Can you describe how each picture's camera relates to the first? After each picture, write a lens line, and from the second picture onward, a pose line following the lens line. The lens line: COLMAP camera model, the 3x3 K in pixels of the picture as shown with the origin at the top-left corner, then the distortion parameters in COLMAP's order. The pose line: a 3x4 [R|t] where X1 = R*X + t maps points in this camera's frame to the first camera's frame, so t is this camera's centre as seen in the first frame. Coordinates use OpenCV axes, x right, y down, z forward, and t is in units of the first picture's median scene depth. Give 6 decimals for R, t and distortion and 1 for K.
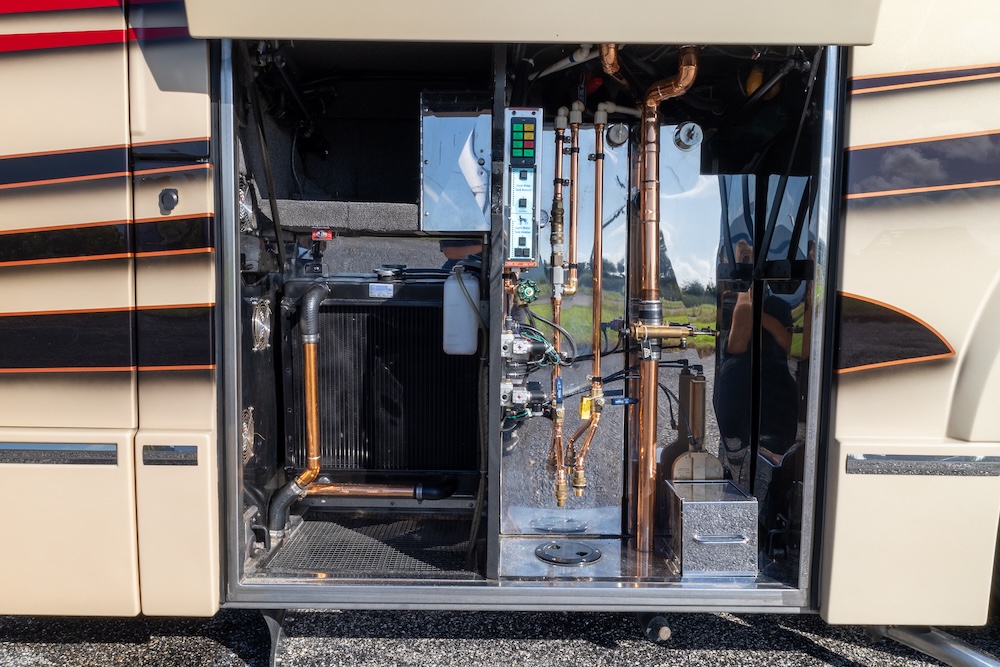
lens RADIAL K [[891.9, 0, 436.1], [0, 891.9, 336.0], [0, 0, 1]] dist [0.012547, 0.001813]
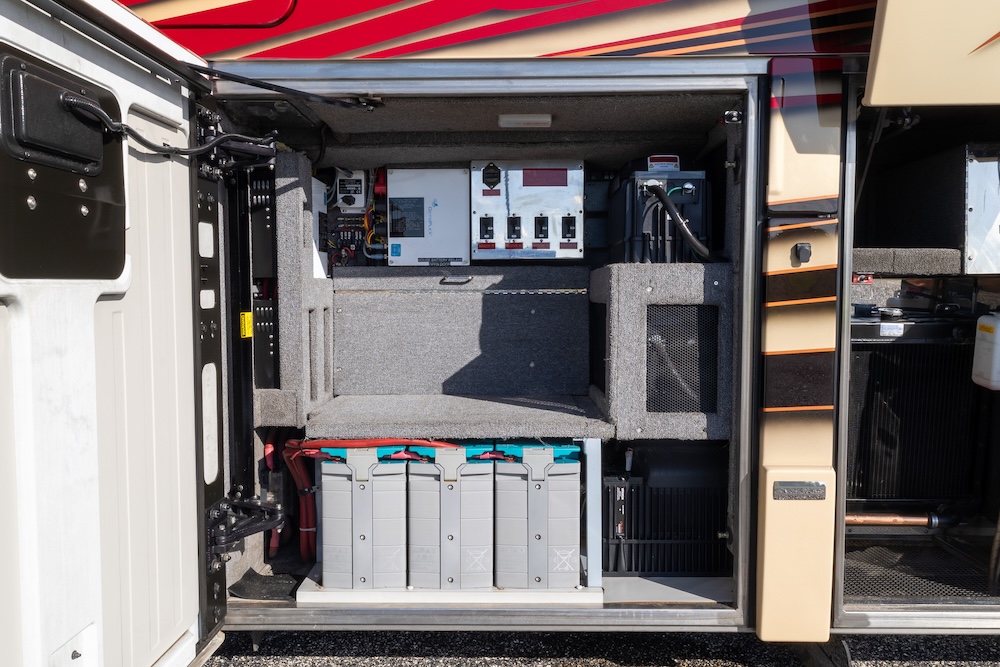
lens RADIAL K [[891.9, 0, 493.9], [0, 891.9, 336.0], [0, 0, 1]] dist [0.012547, 0.001813]
pose [[0.999730, -0.013214, -0.019125, -0.555580], [0.012850, 0.999736, -0.019040, -0.031588], [0.019372, 0.018789, 0.999636, -0.072902]]
